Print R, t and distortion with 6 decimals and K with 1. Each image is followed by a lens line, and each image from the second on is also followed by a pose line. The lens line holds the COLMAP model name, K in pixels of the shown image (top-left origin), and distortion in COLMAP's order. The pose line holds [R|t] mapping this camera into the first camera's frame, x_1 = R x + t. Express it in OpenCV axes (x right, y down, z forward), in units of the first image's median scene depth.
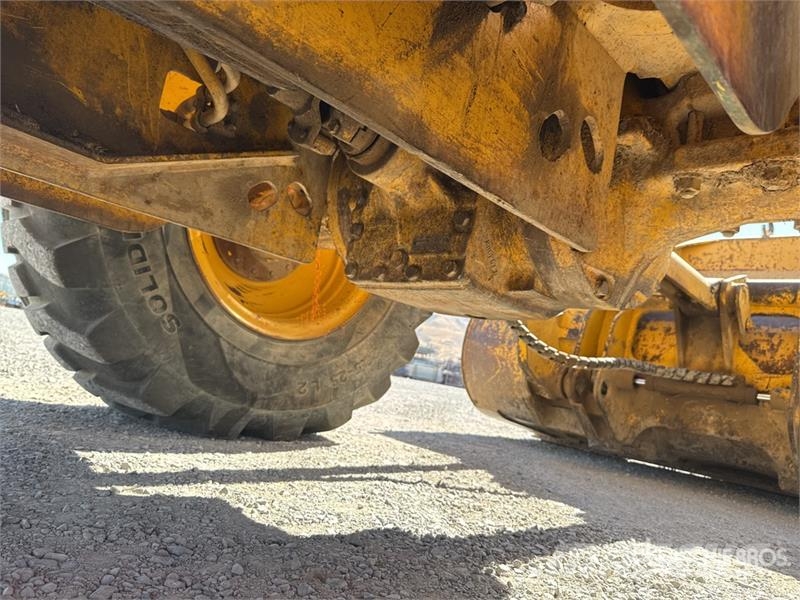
lens RADIAL K [[539.2, 0, 404.3], [0, 539.2, 303.0], [0, 0, 1]] dist [0.060873, -0.085256]
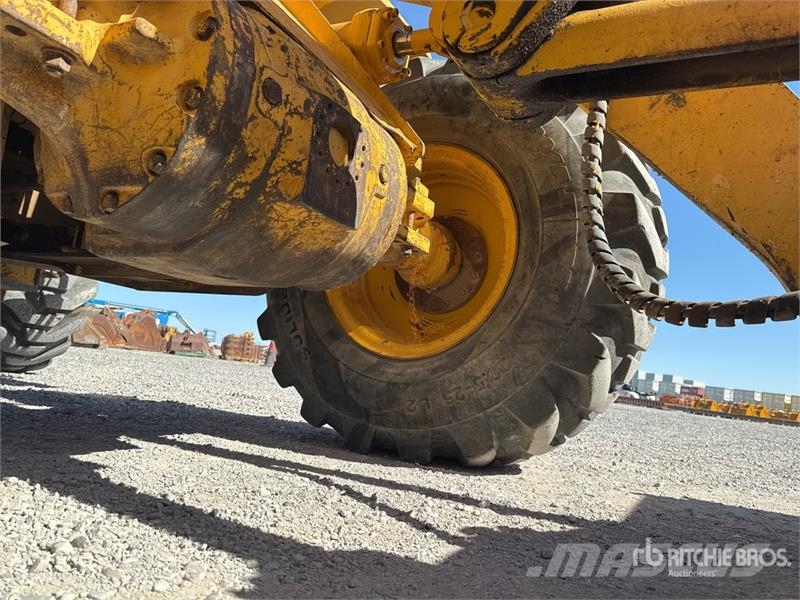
lens RADIAL K [[539.2, 0, 404.3], [0, 539.2, 303.0], [0, 0, 1]] dist [0.060873, -0.085256]
pose [[0.289296, -0.261456, -0.920841, 0.771617], [0.062041, 0.965074, -0.254524, 0.231619], [0.955227, 0.016503, 0.295413, 0.715405]]
